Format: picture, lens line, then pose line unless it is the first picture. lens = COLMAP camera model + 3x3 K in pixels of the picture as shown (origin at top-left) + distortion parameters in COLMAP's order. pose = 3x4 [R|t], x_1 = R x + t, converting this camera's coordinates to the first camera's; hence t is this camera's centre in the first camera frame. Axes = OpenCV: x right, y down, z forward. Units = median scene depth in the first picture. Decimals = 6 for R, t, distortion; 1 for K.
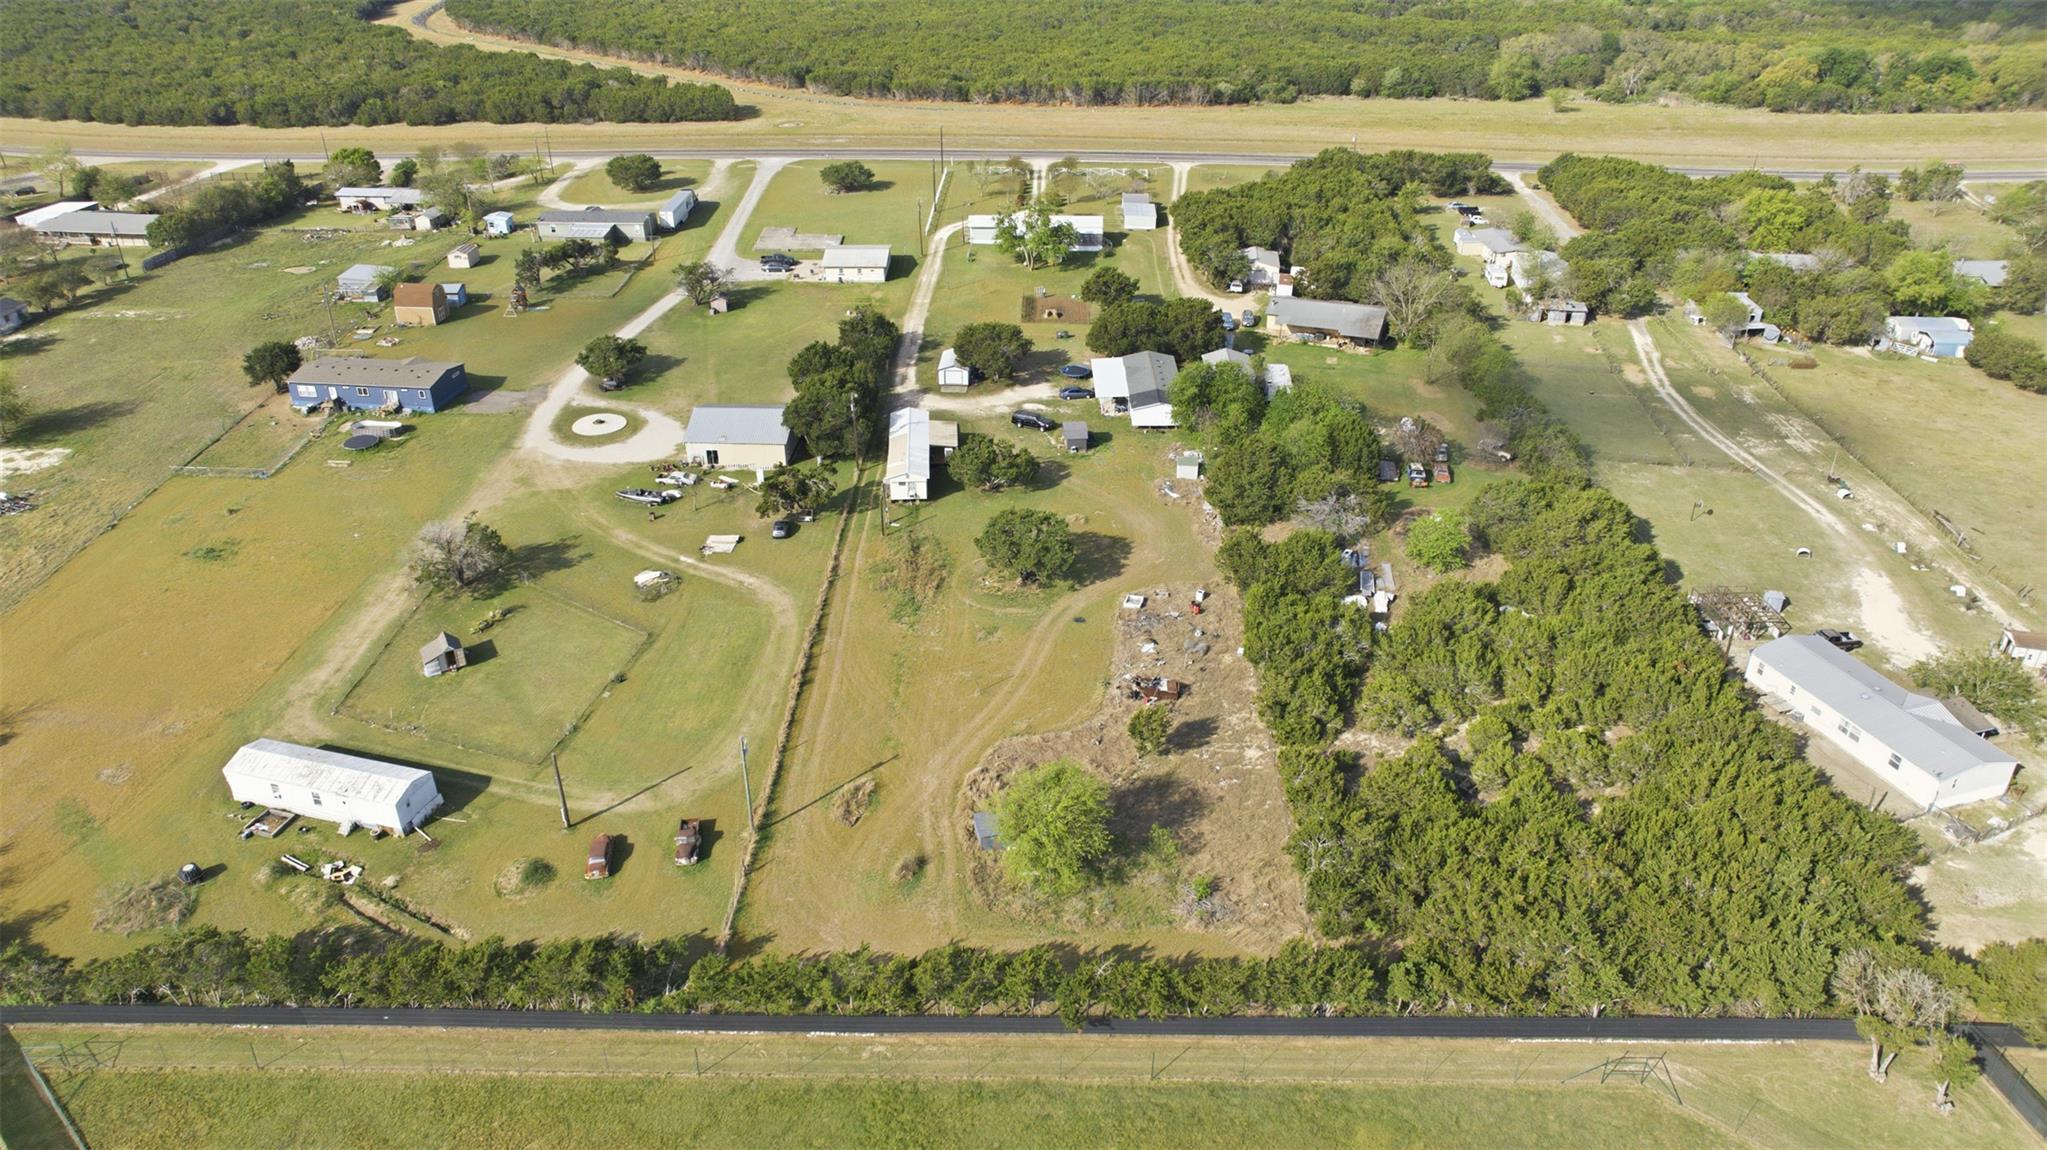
lens RADIAL K [[1434.4, 0, 1030.7], [0, 1434.4, 584.8], [0, 0, 1]] dist [-0.024675, 0.007663]
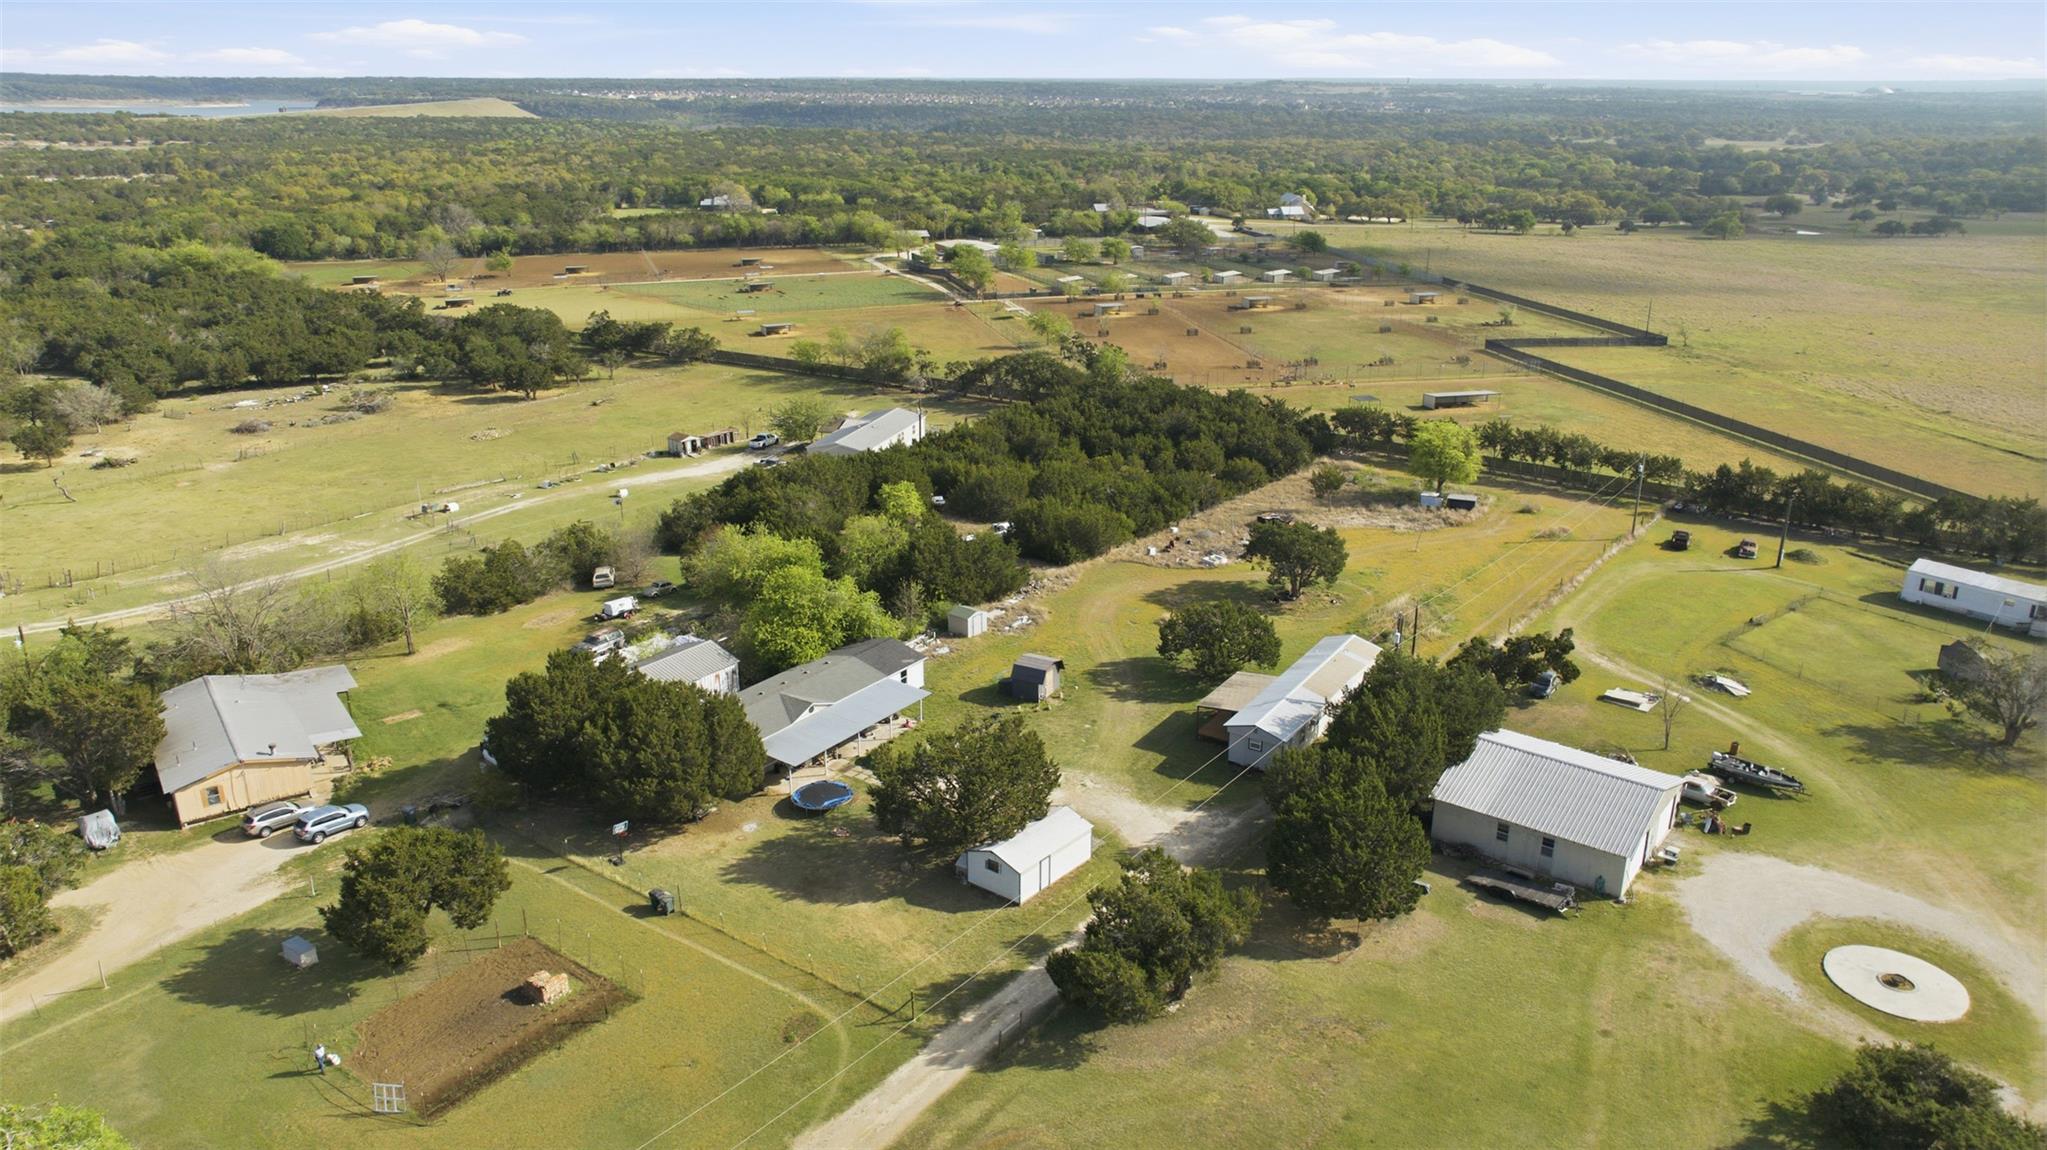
lens RADIAL K [[1439.2, 0, 1028.0], [0, 1439.2, 577.9], [0, 0, 1]] dist [-0.020335, -0.001529]
pose [[-0.814350, -0.190774, 0.548123, -0.236930], [0.279781, 0.698404, 0.658752, -0.427759], [-0.508484, 0.689809, -0.515370, 0.994168]]
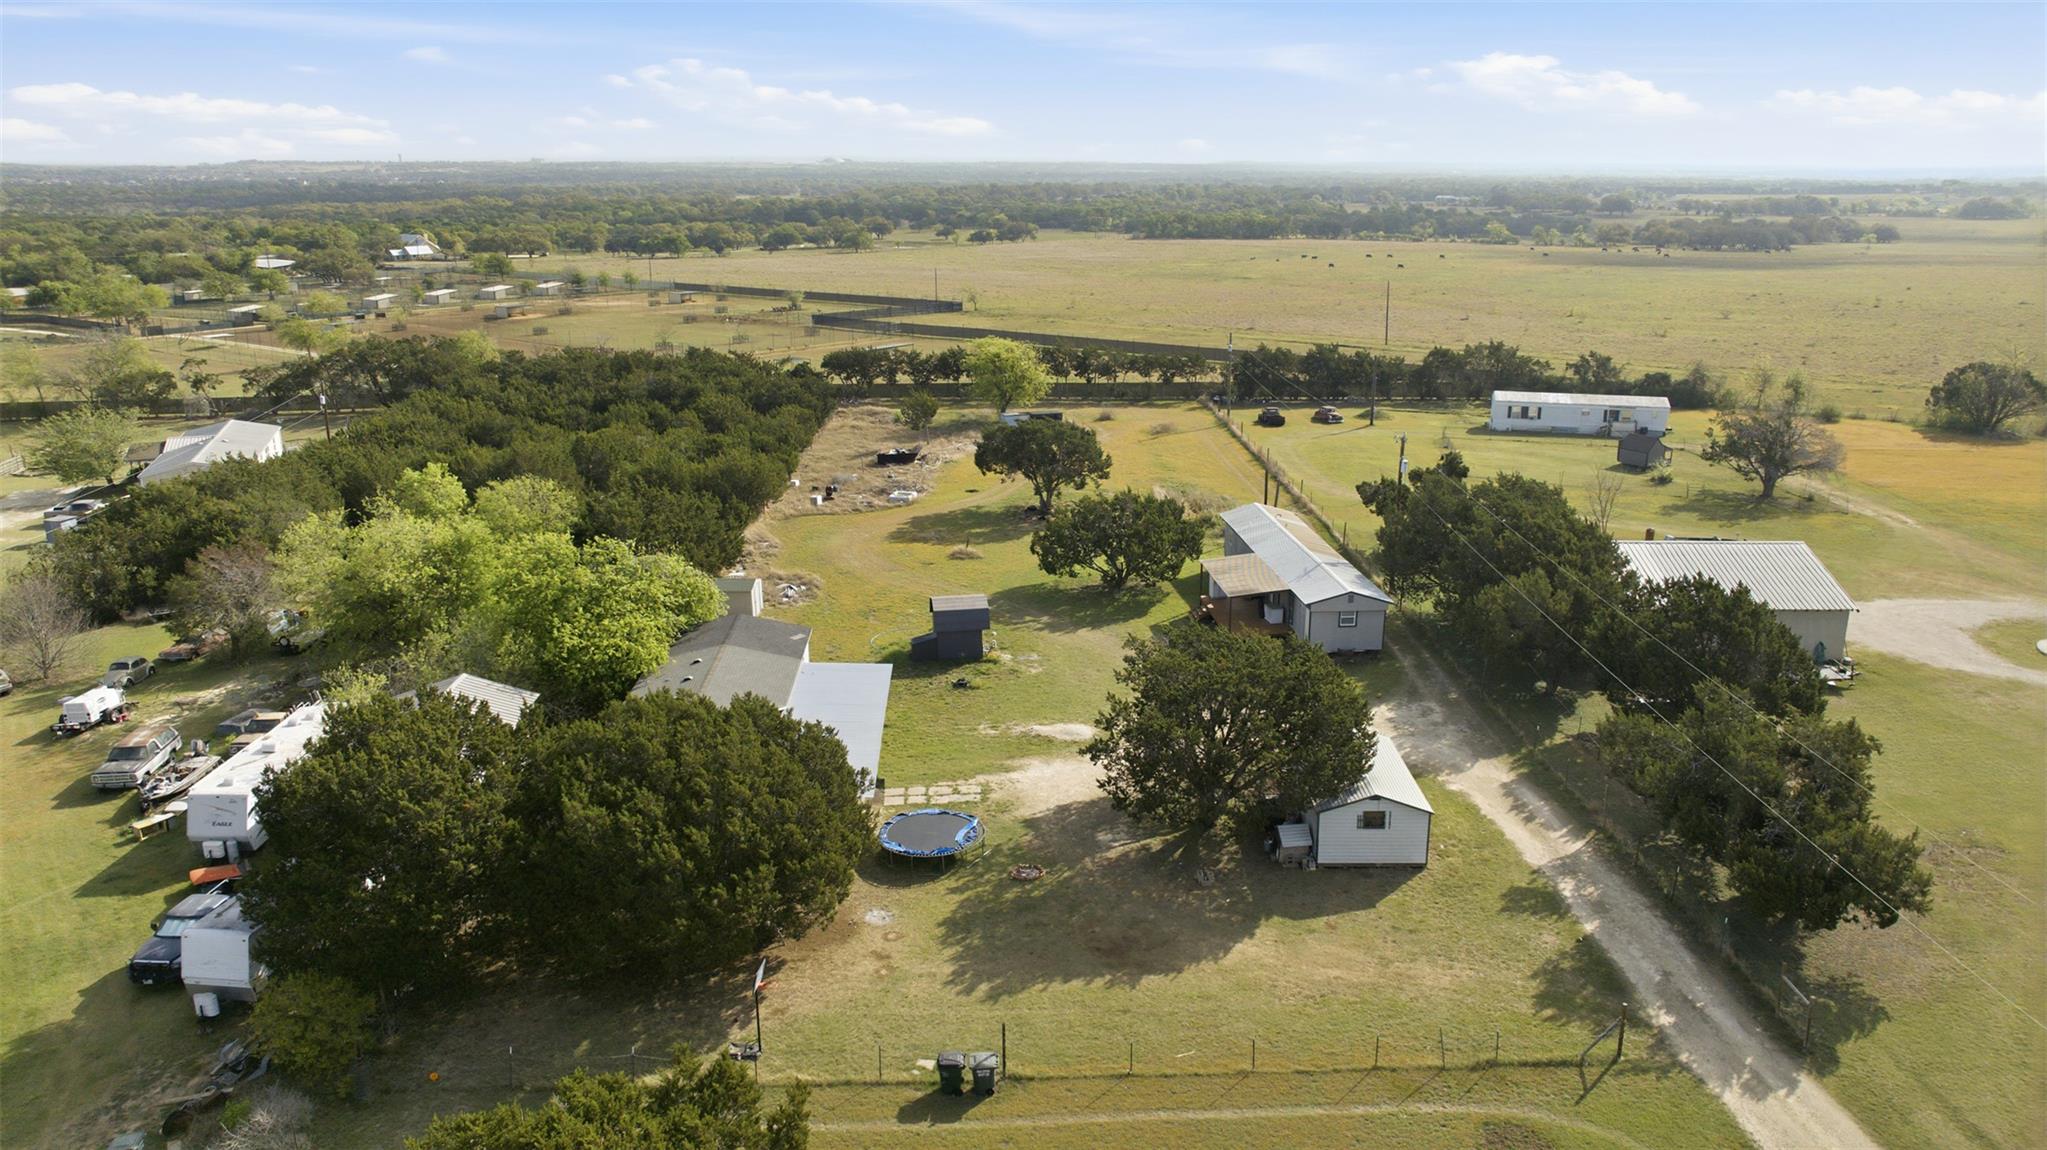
lens RADIAL K [[1439.2, 0, 1028.0], [0, 1439.2, 577.9], [0, 0, 1]] dist [-0.020335, -0.001529]
pose [[-0.999417, 0.015613, -0.030369, 0.017108], [-0.010523, 0.705237, 0.708893, -0.325555], [0.032485, 0.708800, -0.704662, 0.991877]]
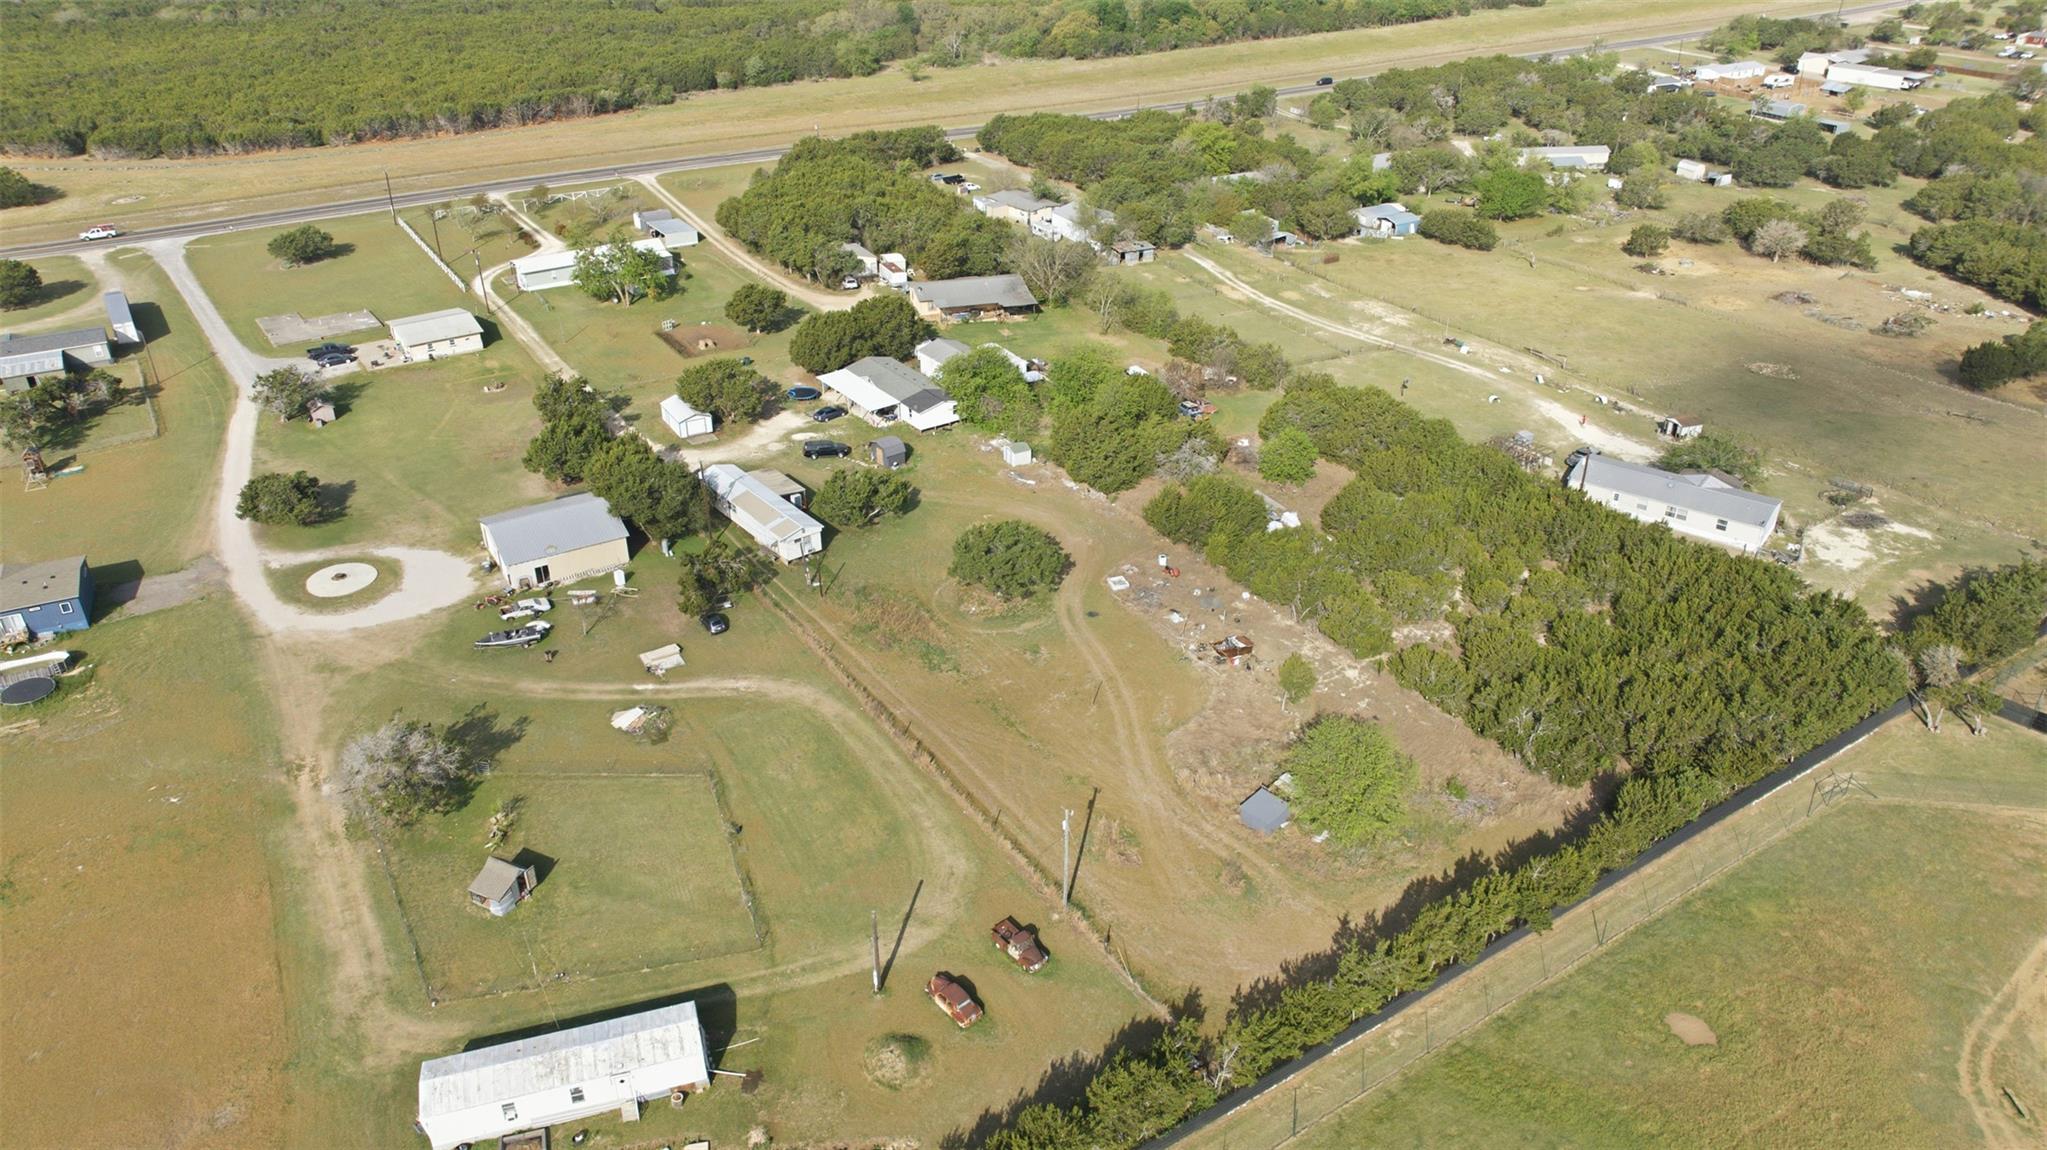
lens RADIAL K [[1439.2, 0, 1028.0], [0, 1439.2, 577.9], [0, 0, 1]] dist [-0.020335, -0.001529]
pose [[0.826107, -0.275403, 0.491630, -0.296944], [0.275547, 0.958444, 0.073890, -0.052302], [-0.491549, 0.074426, 0.867664, 0.093380]]
